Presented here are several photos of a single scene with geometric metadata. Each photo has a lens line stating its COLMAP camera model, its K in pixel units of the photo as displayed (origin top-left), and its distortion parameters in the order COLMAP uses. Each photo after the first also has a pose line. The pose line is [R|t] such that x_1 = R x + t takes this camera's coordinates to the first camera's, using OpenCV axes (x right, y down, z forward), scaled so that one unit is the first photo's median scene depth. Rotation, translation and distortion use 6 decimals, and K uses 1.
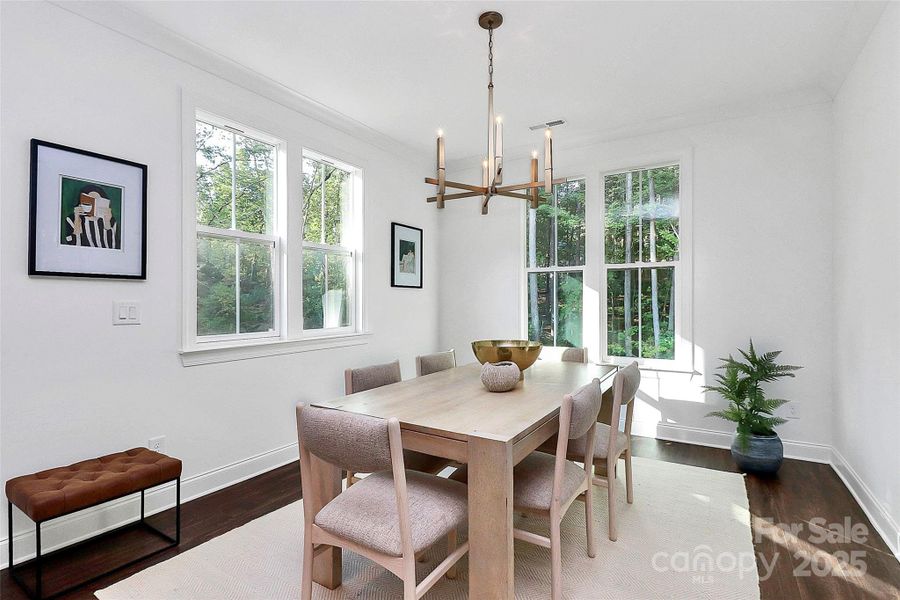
lens RADIAL K [[426.6, 0, 447.1], [0, 426.6, 303.7], [0, 0, 1]] dist [-0.006359, -0.009160]
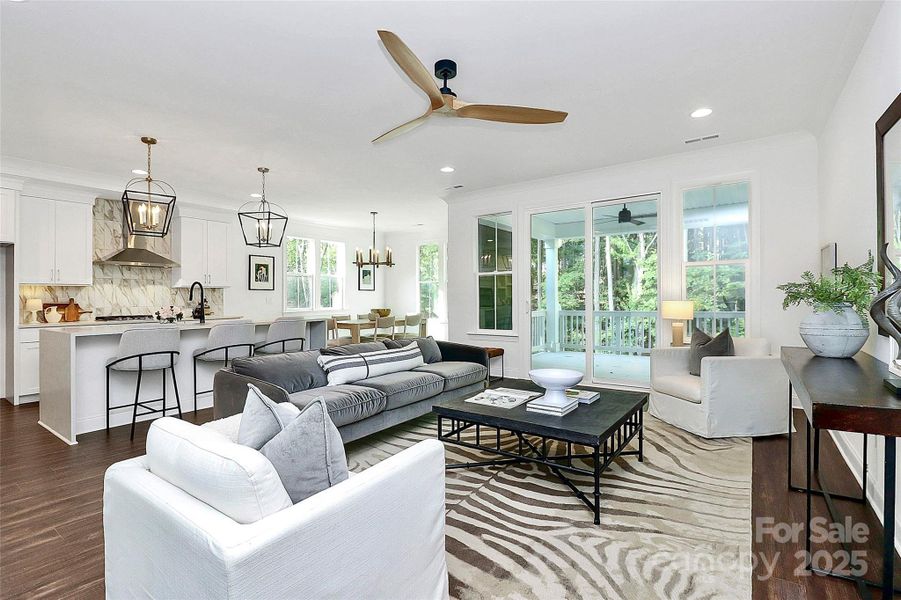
lens RADIAL K [[427.0, 0, 447.1], [0, 427.0, 301.7], [0, 0, 1]] dist [-0.006359, -0.009160]
pose [[0.998551, -0.005467, -0.053531, 0.842216], [0.005872, 0.999955, 0.007407, 0.014745], [0.053488, -0.007711, 0.998539, -2.315702]]
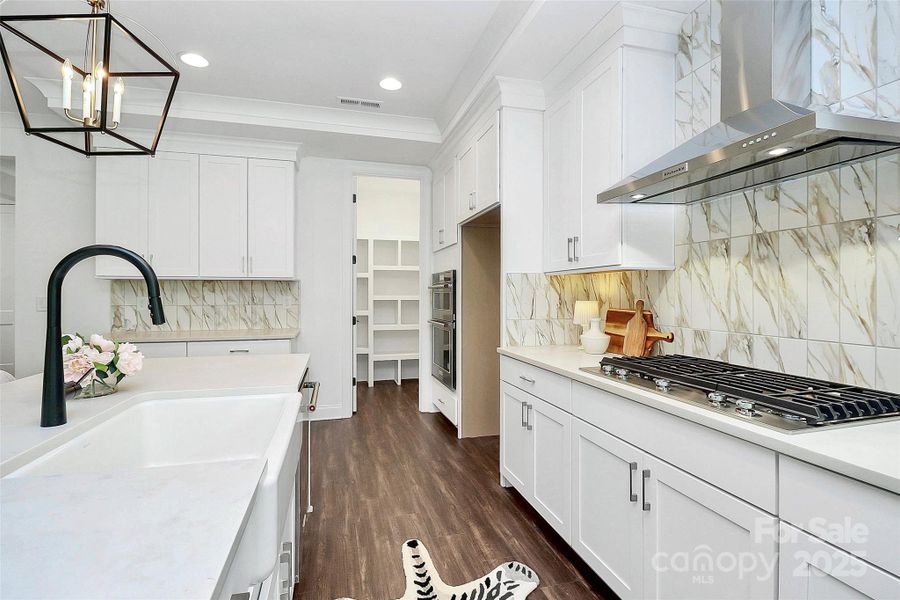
lens RADIAL K [[426.6, 0, 447.4], [0, 426.6, 295.6], [0, 0, 1]] dist [-0.006359, -0.009160]
pose [[-0.674251, 0.005906, -0.738479, -0.377149], [0.003006, 0.999982, 0.005253, -0.017221], [0.738496, 0.001322, -0.674256, 0.263304]]
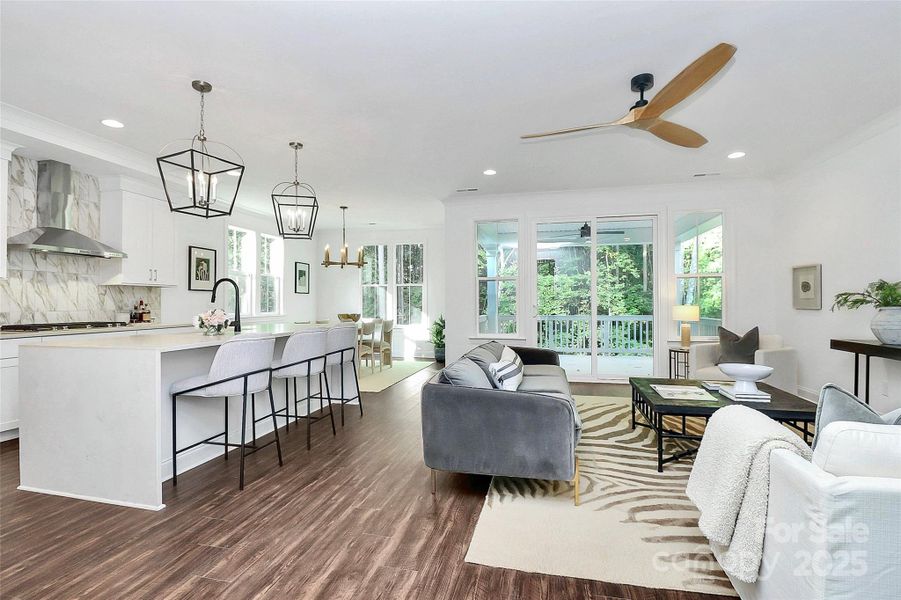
lens RADIAL K [[427.0, 0, 446.1], [0, 427.0, 308.0], [0, 0, 1]] dist [-0.006359, -0.009160]
pose [[0.943690, -0.002469, 0.330823, -0.218024], [-0.000876, 0.999950, 0.009962, 0.020525], [-0.330831, -0.009691, 0.943640, -2.104840]]
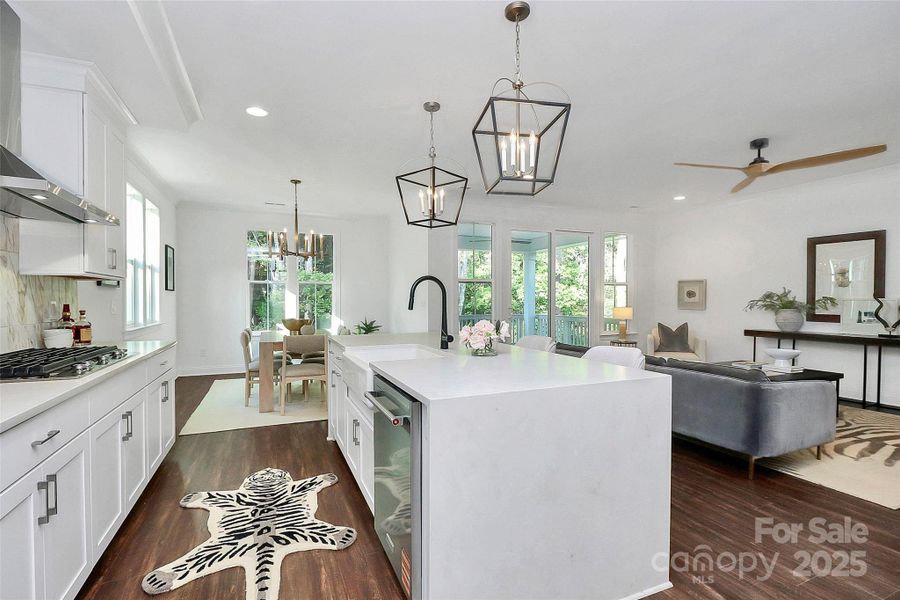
lens RADIAL K [[426.6, 0, 444.5], [0, 426.6, 310.2], [0, 0, 1]] dist [-0.006359, -0.009160]
pose [[0.571424, -0.014523, 0.820526, -1.380808], [-0.002077, 0.999815, 0.019143, -0.003826], [-0.820652, -0.012643, 0.571288, -1.036510]]
